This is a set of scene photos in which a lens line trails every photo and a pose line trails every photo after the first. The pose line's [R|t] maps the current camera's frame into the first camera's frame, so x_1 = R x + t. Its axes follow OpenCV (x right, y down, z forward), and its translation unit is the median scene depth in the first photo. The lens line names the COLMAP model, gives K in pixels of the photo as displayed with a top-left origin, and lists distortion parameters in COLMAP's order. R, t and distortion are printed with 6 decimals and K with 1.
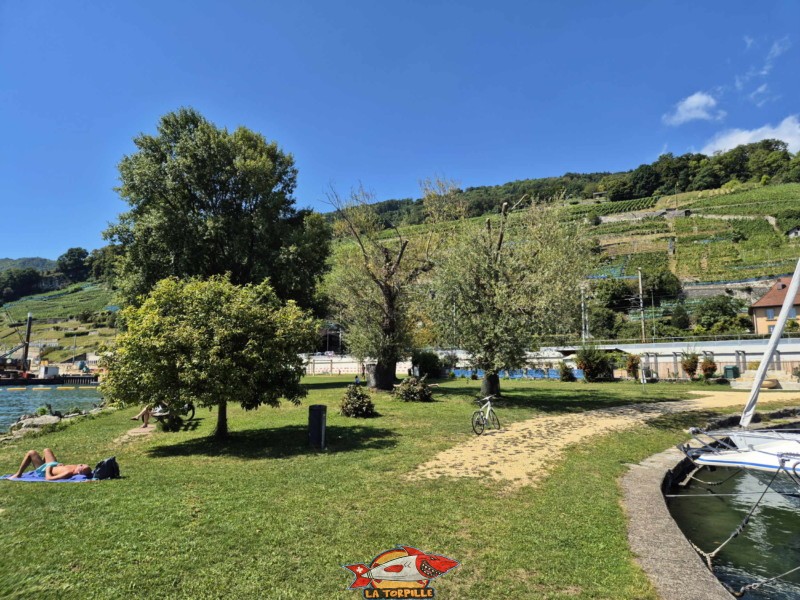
lens RADIAL K [[419.5, 0, 400.0], [0, 419.5, 300.0], [0, 0, 1]] dist [0.019437, -0.000251]
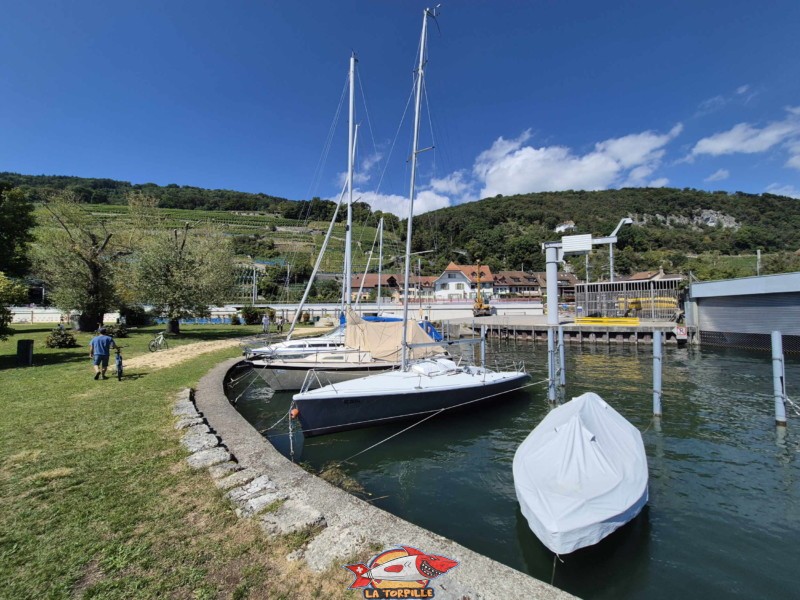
lens RADIAL K [[327.7, 0, 400.0], [0, 327.7, 300.0], [0, 0, 1]] dist [-0.001247, -0.000311]
pose [[0.767239, 0.032653, 0.640530, 0.053094], [-0.099300, 0.992708, 0.068337, -0.070866], [-0.633628, -0.116035, 0.764887, -0.467146]]
